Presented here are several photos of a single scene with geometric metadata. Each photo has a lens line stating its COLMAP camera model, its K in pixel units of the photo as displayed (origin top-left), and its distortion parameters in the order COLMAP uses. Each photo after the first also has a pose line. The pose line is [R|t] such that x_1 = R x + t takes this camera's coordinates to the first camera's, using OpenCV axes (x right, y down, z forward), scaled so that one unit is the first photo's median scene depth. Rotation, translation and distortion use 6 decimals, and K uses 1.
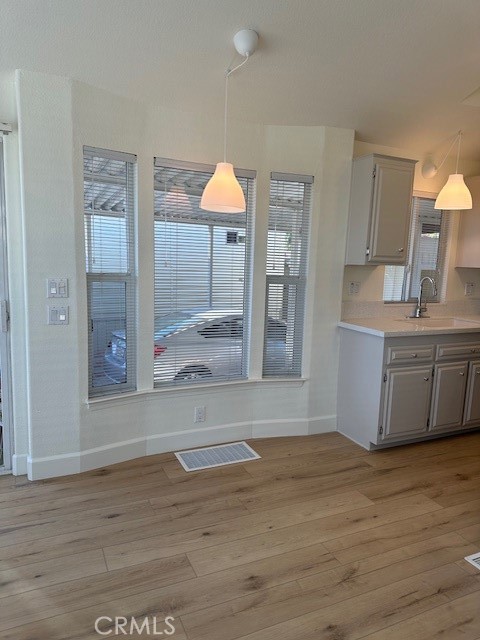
lens RADIAL K [[453.1, 0, 242.3], [0, 453.1, 323.3], [0, 0, 1]] dist [0.073743, -0.097807]
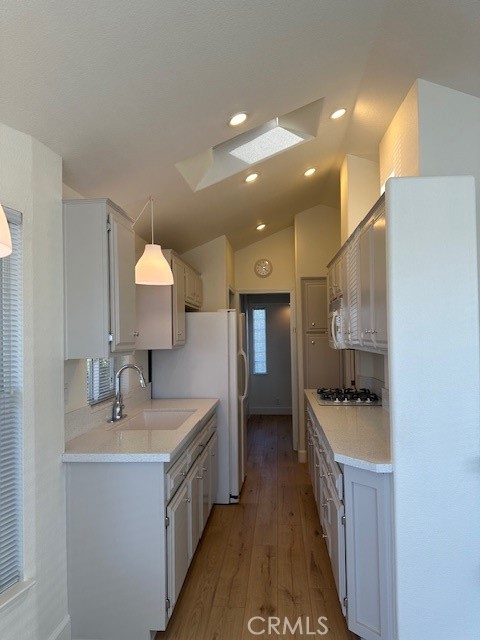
lens RADIAL K [[453.1, 0, 242.3], [0, 453.1, 323.3], [0, 0, 1]] dist [0.073743, -0.097807]
pose [[0.491533, -0.022701, 0.870563, -0.200298], [0.163329, 0.984324, -0.066550, -0.097187], [-0.855406, 0.174900, 0.487536, 0.478153]]
